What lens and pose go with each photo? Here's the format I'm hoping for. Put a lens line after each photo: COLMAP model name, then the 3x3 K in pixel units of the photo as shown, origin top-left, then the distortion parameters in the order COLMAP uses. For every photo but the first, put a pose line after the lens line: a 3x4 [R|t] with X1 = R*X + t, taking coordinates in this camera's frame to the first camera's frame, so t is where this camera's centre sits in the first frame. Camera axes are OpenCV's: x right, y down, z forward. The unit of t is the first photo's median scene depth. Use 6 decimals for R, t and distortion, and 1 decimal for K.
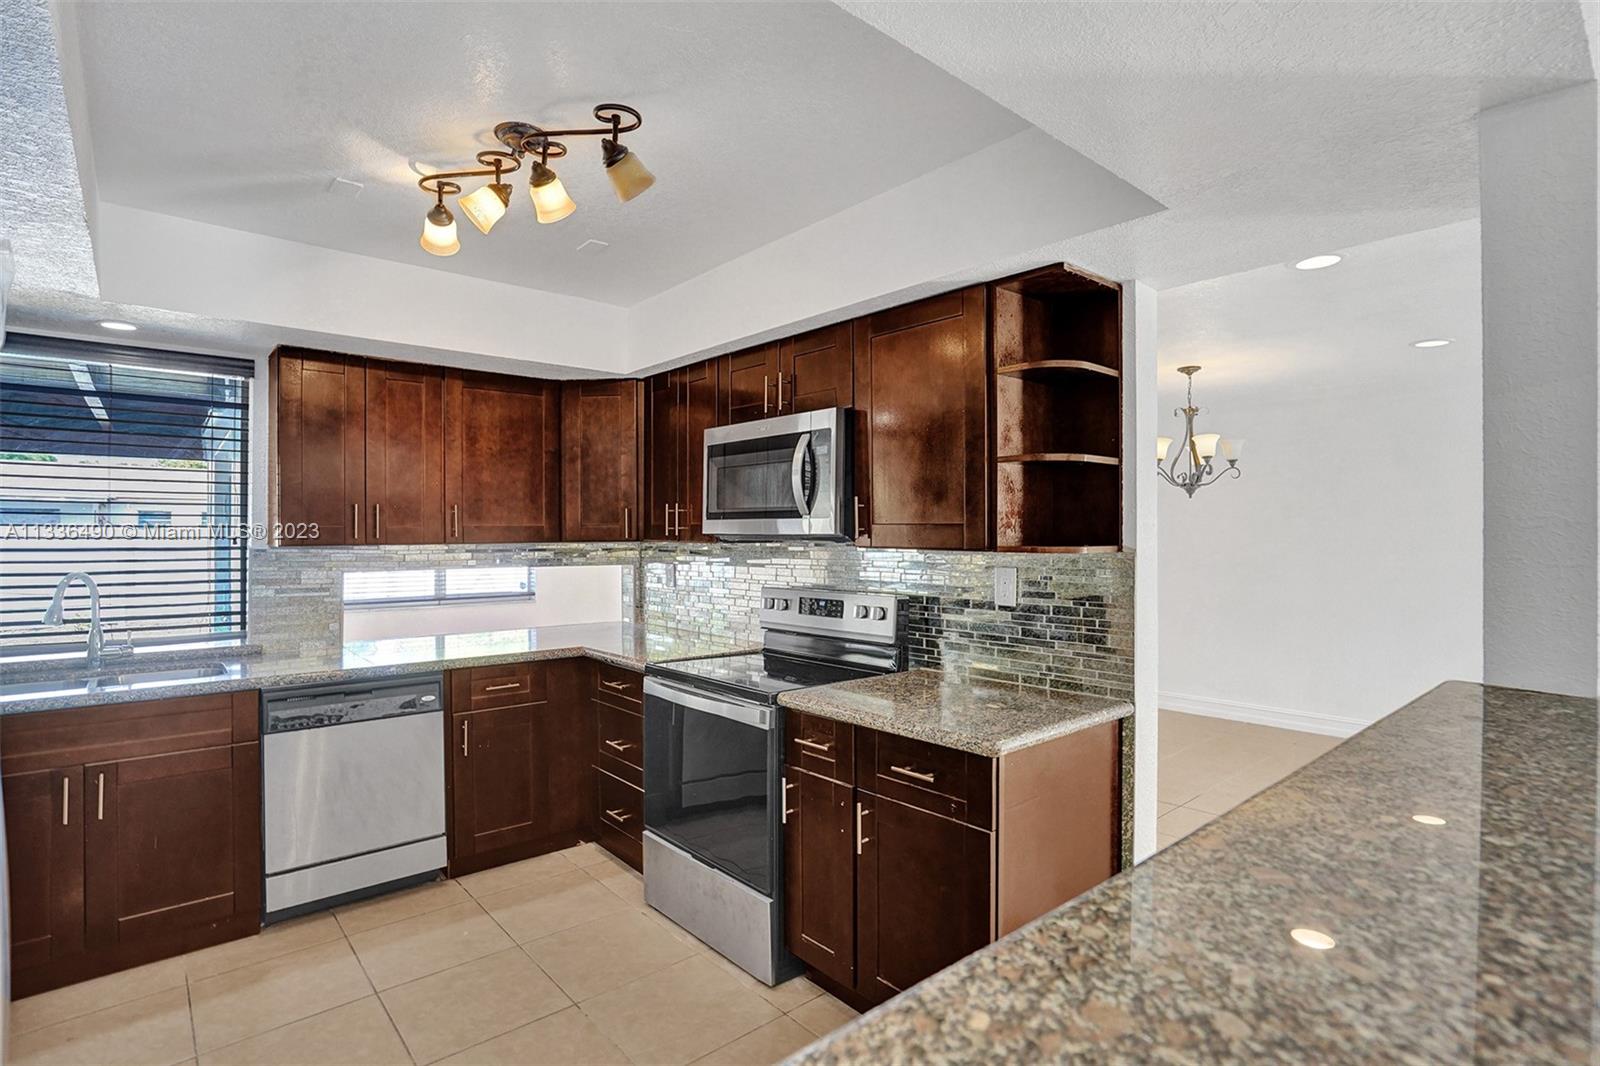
lens RADIAL K [[777.6, 0, 770.0], [0, 777.6, 543.8], [0, 0, 1]] dist [-0.066984, 0.000586]
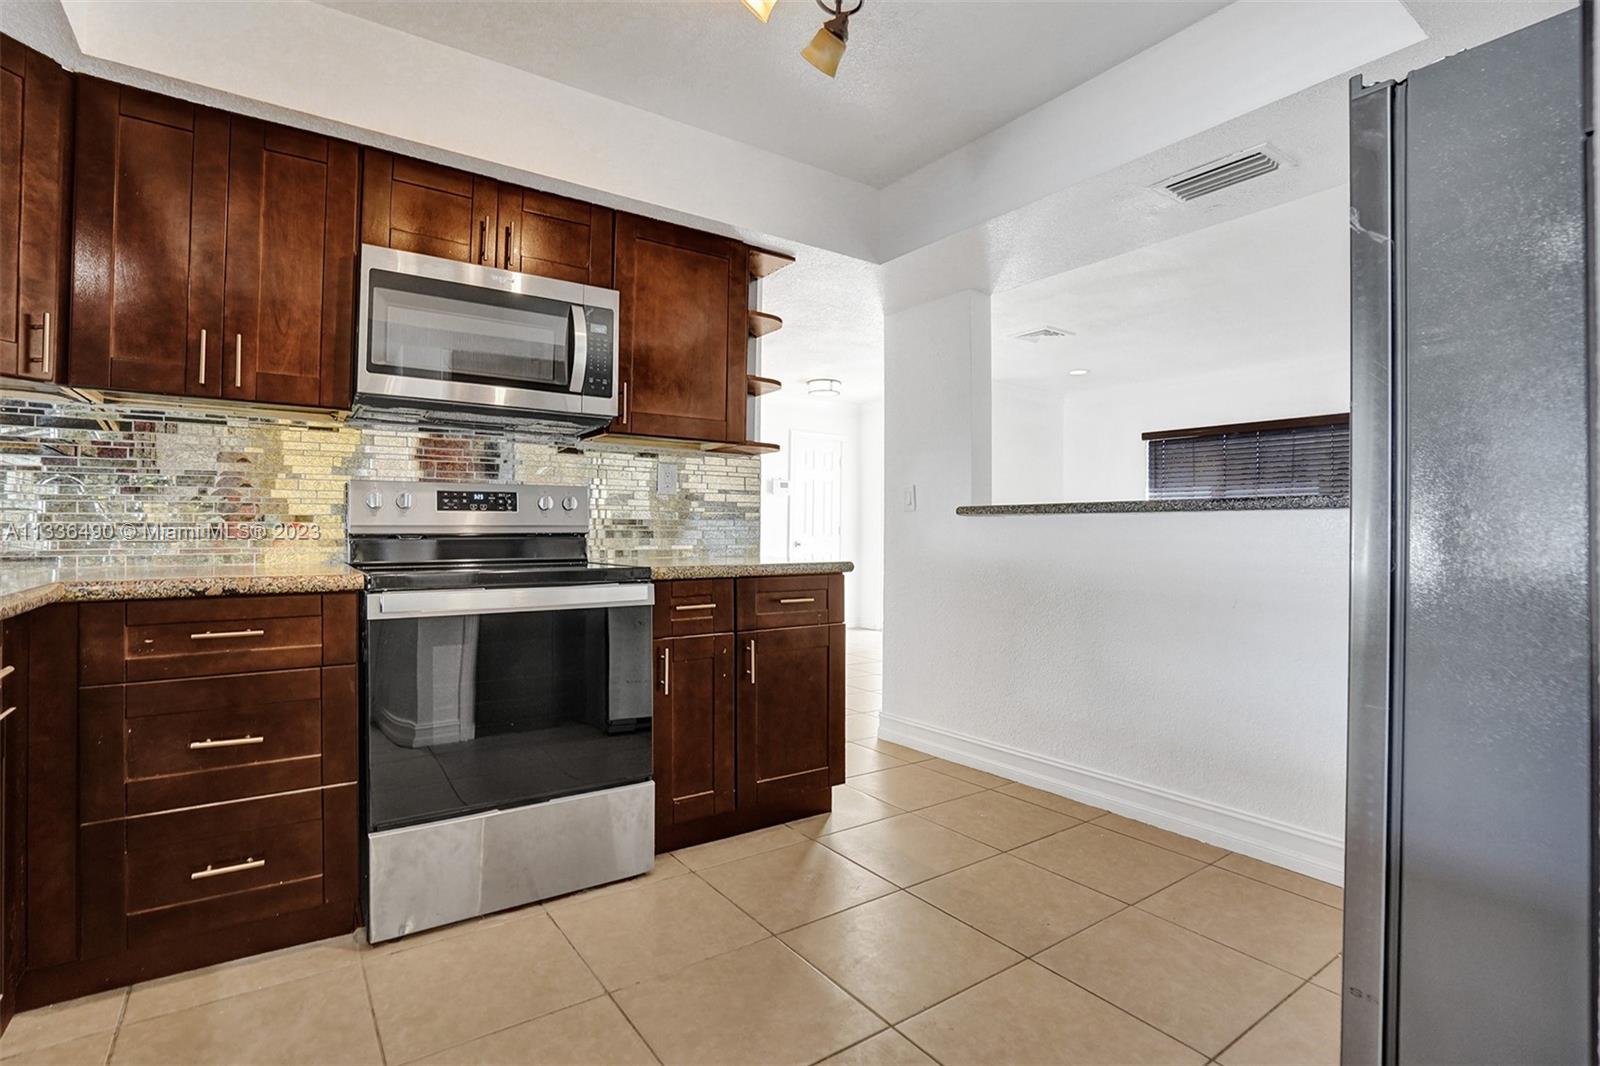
lens RADIAL K [[765.1, 0, 792.4], [0, 765.1, 532.4], [0, 0, 1]] dist [-0.056583, 0.025220]
pose [[0.091817, 0.000579, 0.995776, -0.764672], [0.000878, 0.999999, -0.000663, 0.120749], [-0.995775, 0.000935, 0.091817, 0.590906]]
